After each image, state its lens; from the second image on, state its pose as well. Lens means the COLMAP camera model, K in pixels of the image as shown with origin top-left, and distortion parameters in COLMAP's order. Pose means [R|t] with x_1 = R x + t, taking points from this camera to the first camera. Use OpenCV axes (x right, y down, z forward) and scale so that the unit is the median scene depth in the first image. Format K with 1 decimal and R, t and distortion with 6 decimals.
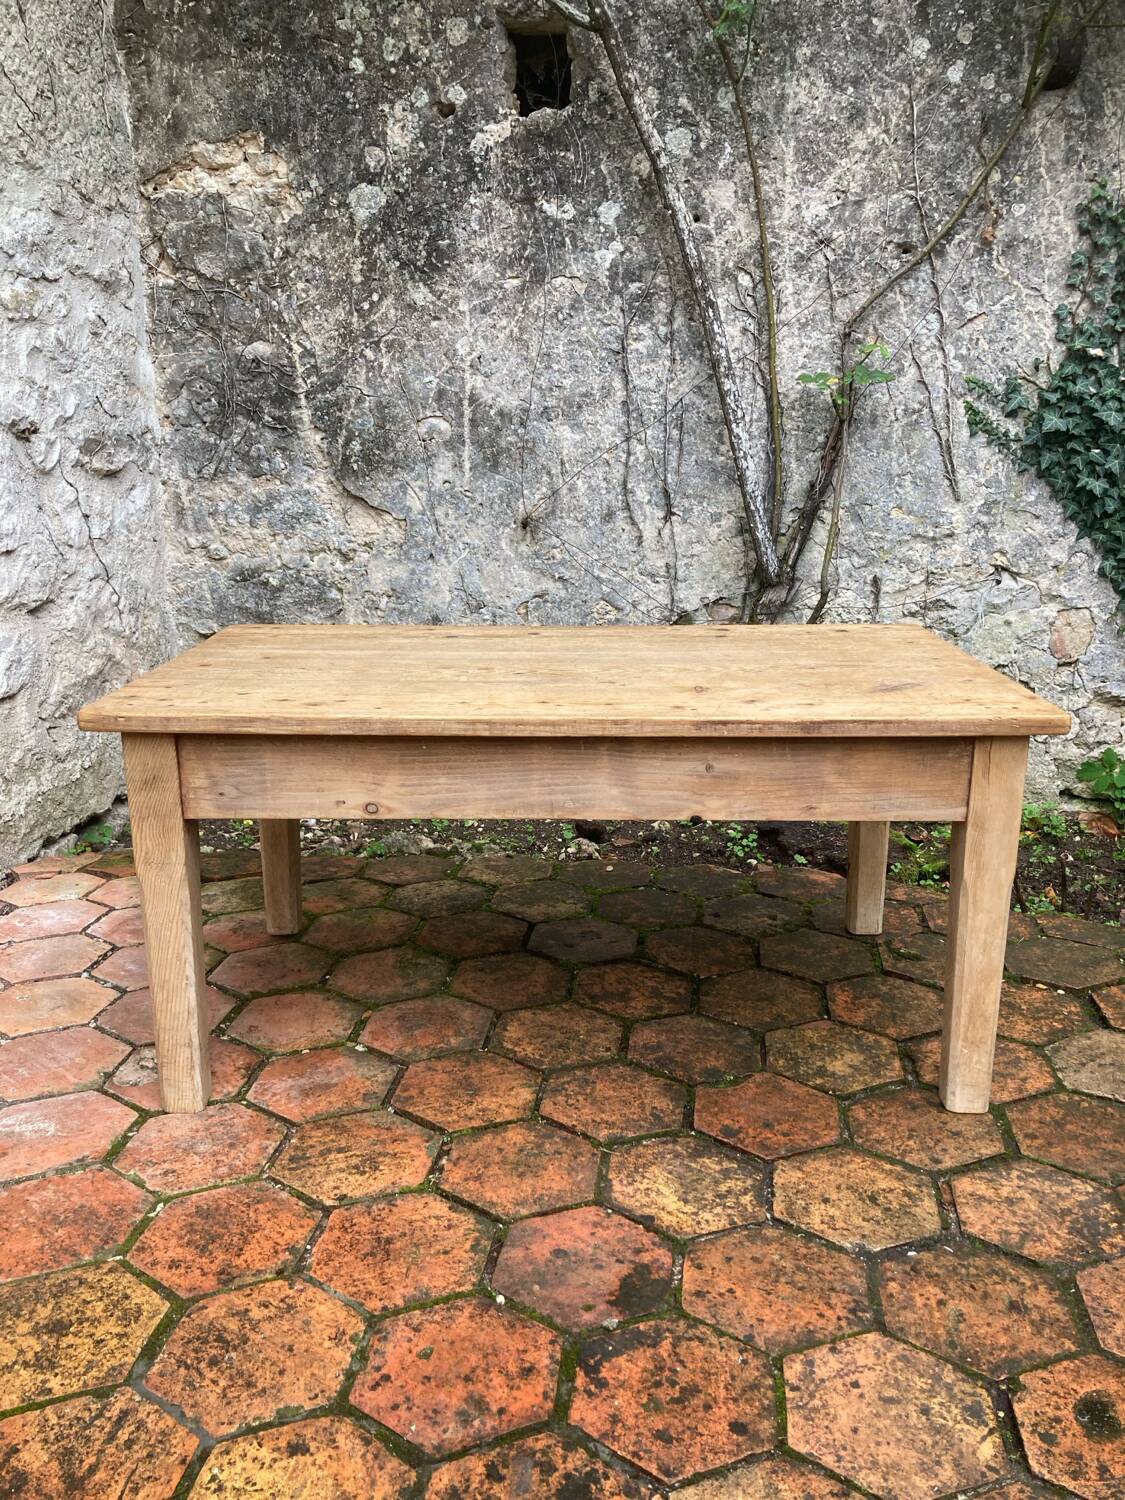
lens RADIAL K [[1230.9, 0, 564.2], [0, 1230.9, 759.1], [0, 0, 1]] dist [-0.003814, 0.035723]
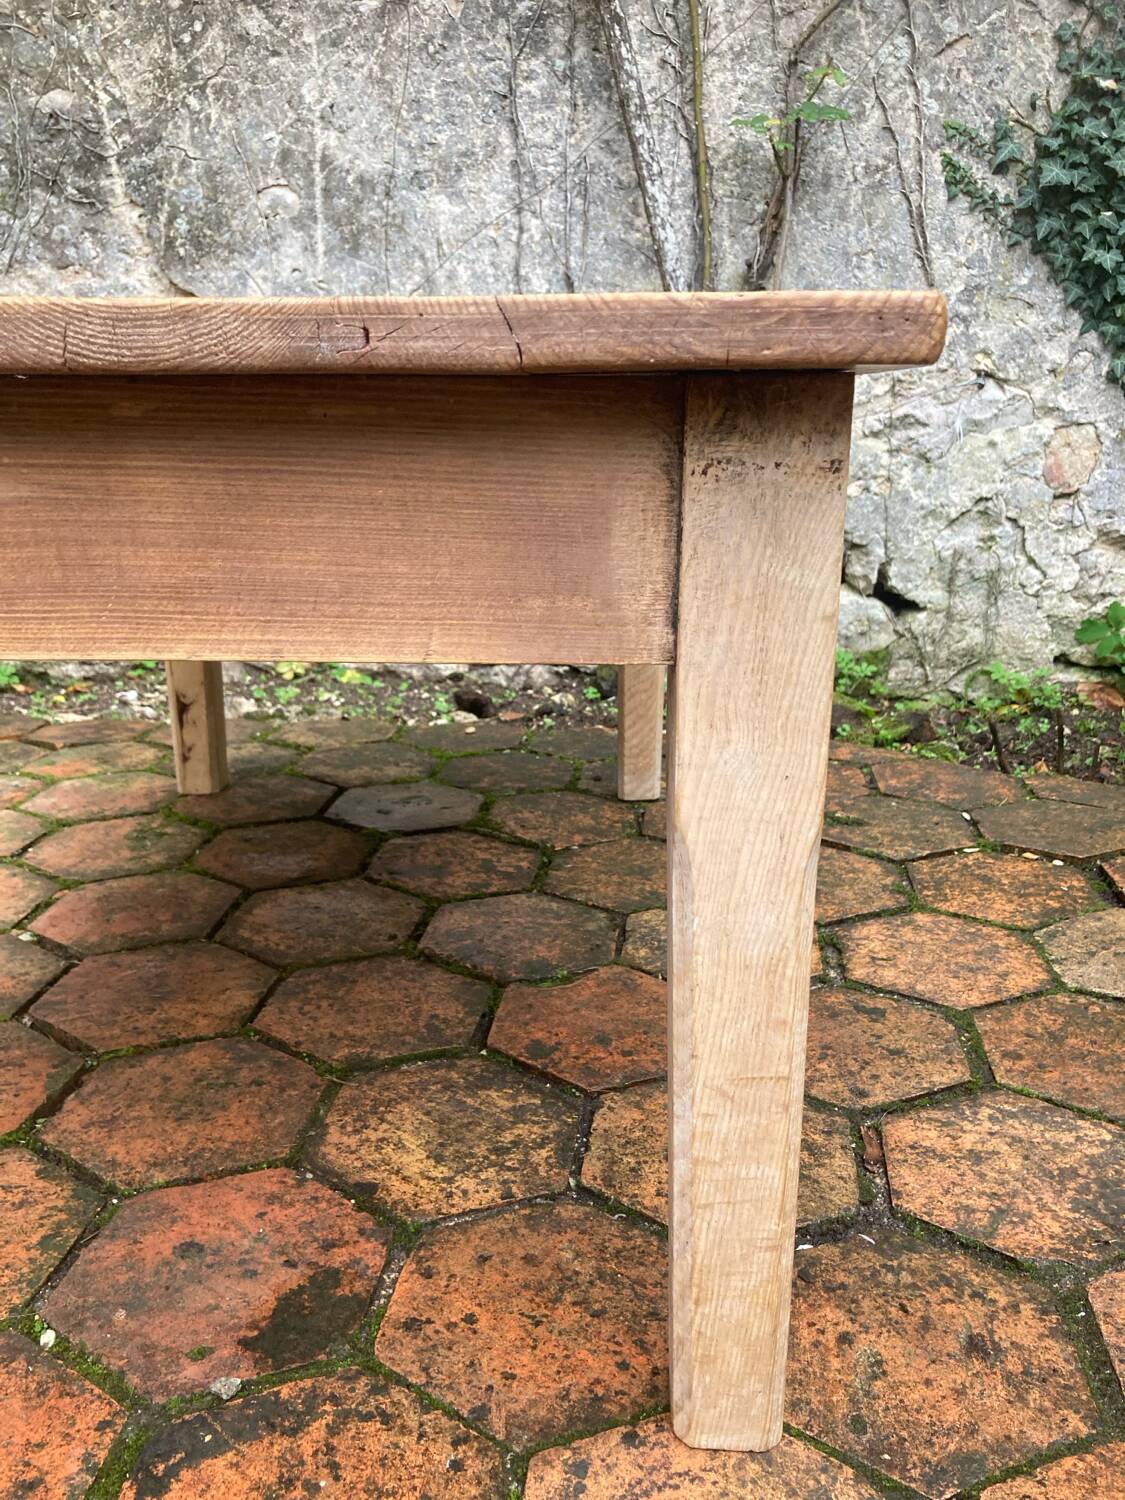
lens RADIAL K [[1241.2, 0, 560.1], [0, 1241.2, 758.8], [0, 0, 1]] dist [-0.013624, 0.055320]
pose [[0.999968, -0.001766, 0.007766, 0.074109], [0.001496, 0.999402, 0.034540, 0.068730], [-0.007822, -0.034528, 0.999373, 0.193100]]
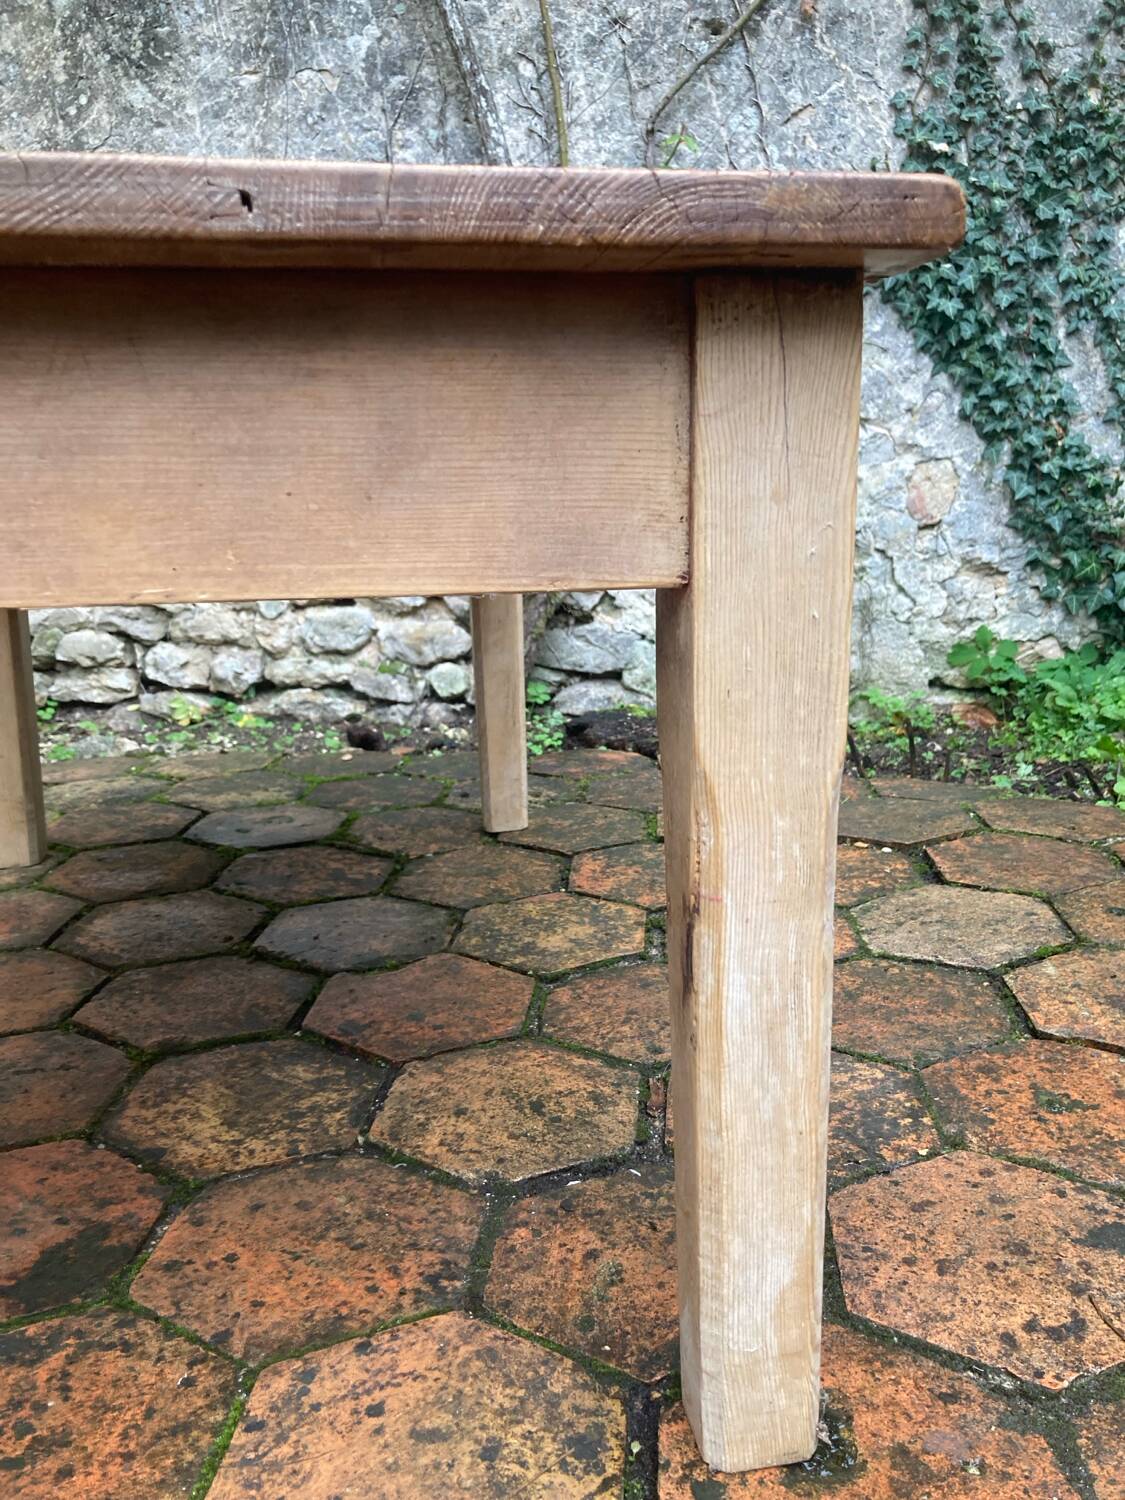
lens RADIAL K [[1239.3, 0, 580.3], [0, 1239.3, 737.8], [0, 0, 1]] dist [0.010277, 0.012532]
pose [[0.997566, -0.032111, 0.061890, 0.115798], [0.034396, 0.998752, -0.036221, 0.093698], [-0.060650, 0.038261, 0.997426, 0.175181]]
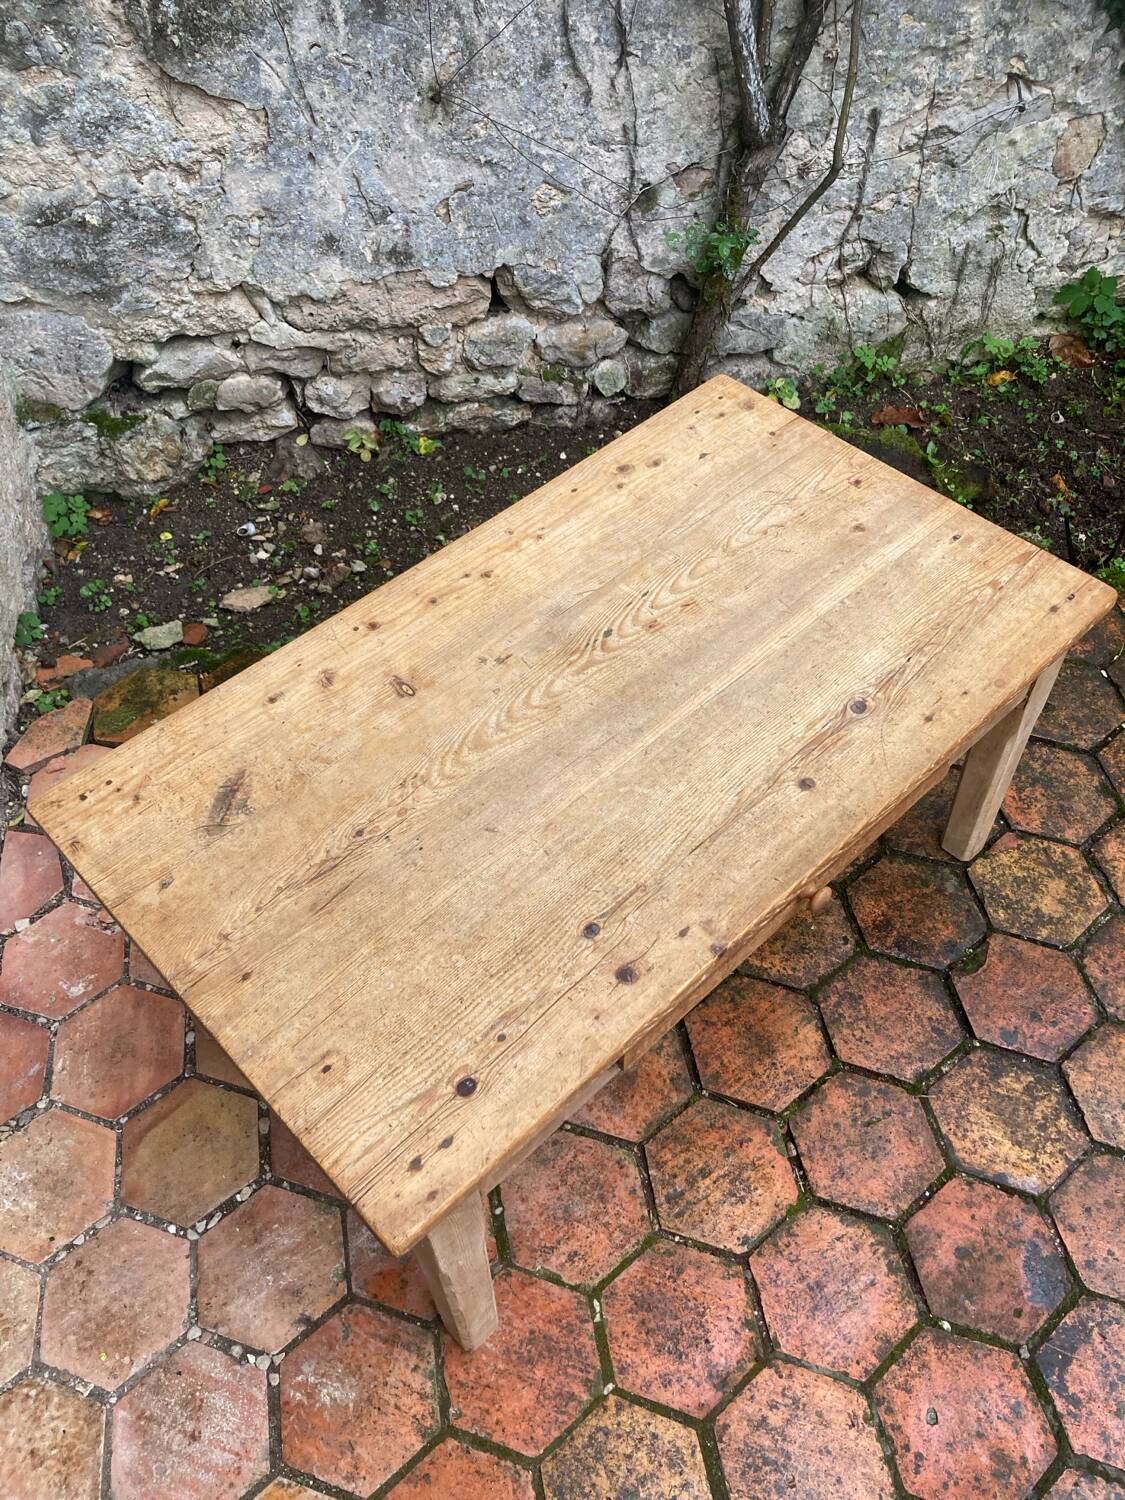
lens RADIAL K [[1226.1, 0, 561.3], [0, 1226.1, 743.2], [0, 0, 1]] dist [0.009526, 0.004251]
pose [[0.949843, -0.259682, 0.174254, -0.200312], [0.111069, 0.801002, 0.588268, -0.325092], [-0.292340, -0.539407, 0.789669, 0.200693]]
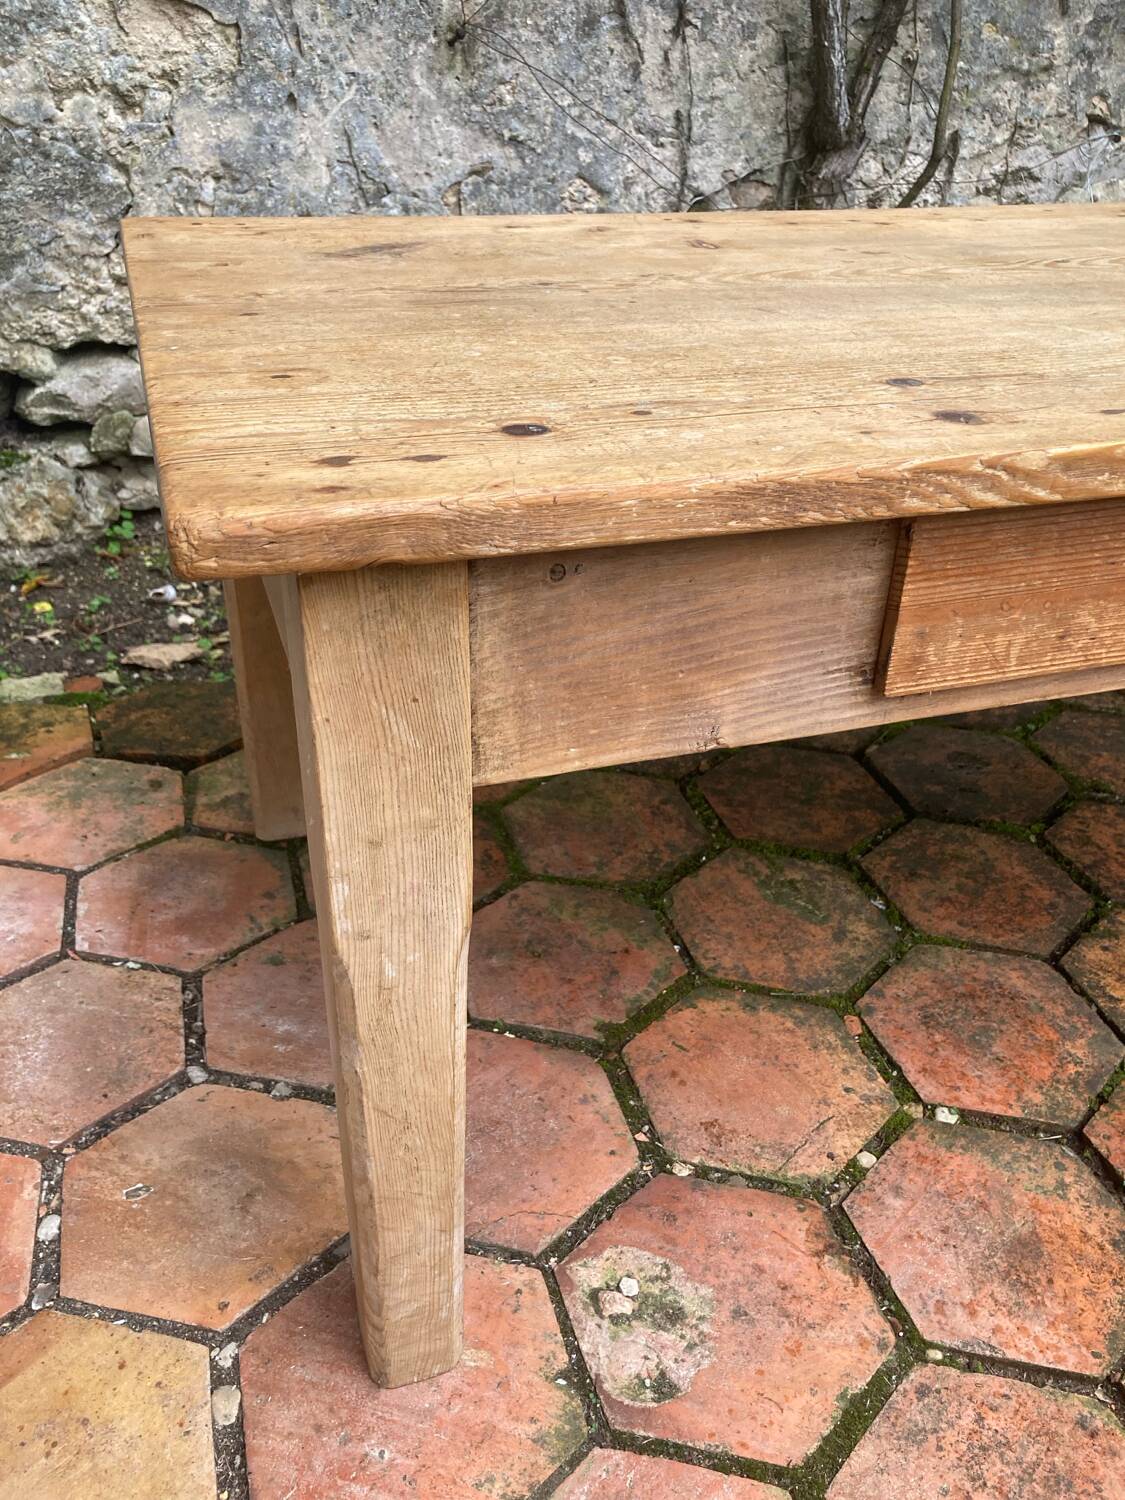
lens RADIAL K [[1219.4, 0, 576.1], [0, 1219.4, 768.9], [0, 0, 1]] dist [0.081379, -0.108769]
pose [[0.908775, -0.194386, 0.369245, -0.281829], [0.074925, 0.946504, 0.313874, -0.044815], [-0.410504, -0.257575, 0.874724, 0.393623]]
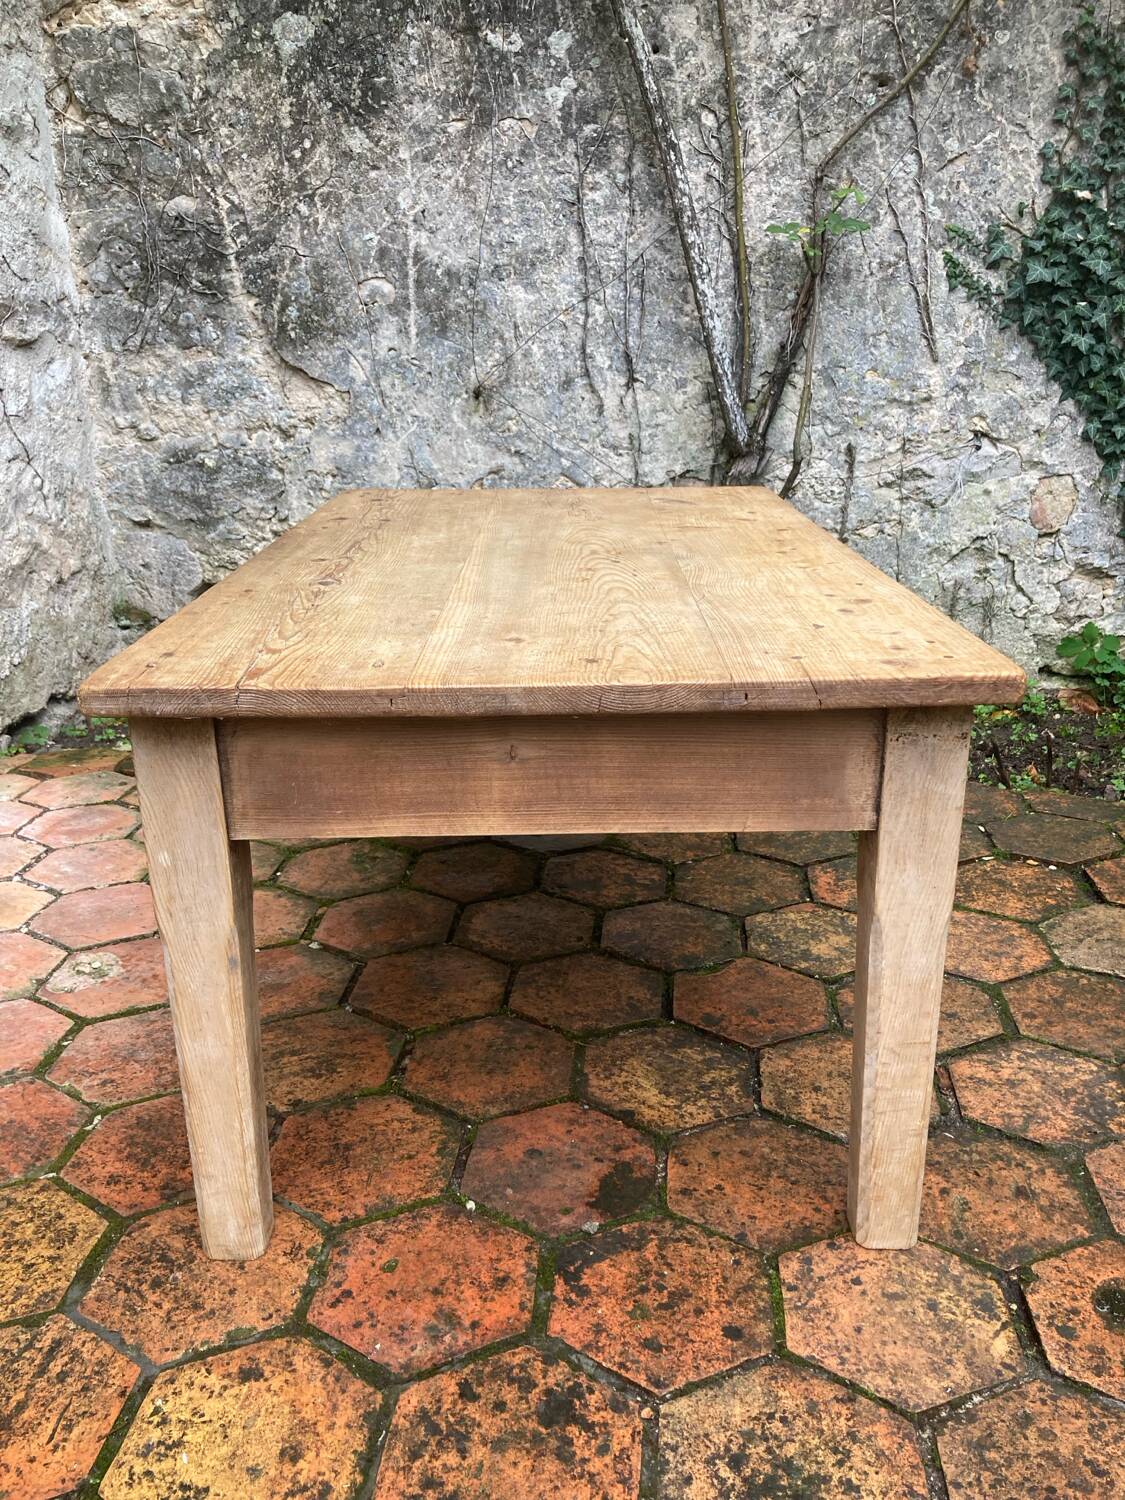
lens RADIAL K [[1237.0, 0, 565.4], [0, 1237.0, 758.6], [0, 0, 1]] dist [-0.029528, 0.085423]
pose [[0.999238, -0.024050, 0.030750, -0.000583], [0.021646, 0.996852, 0.076271, 0.015694], [-0.032488, -0.075547, 0.996613, 0.043996]]
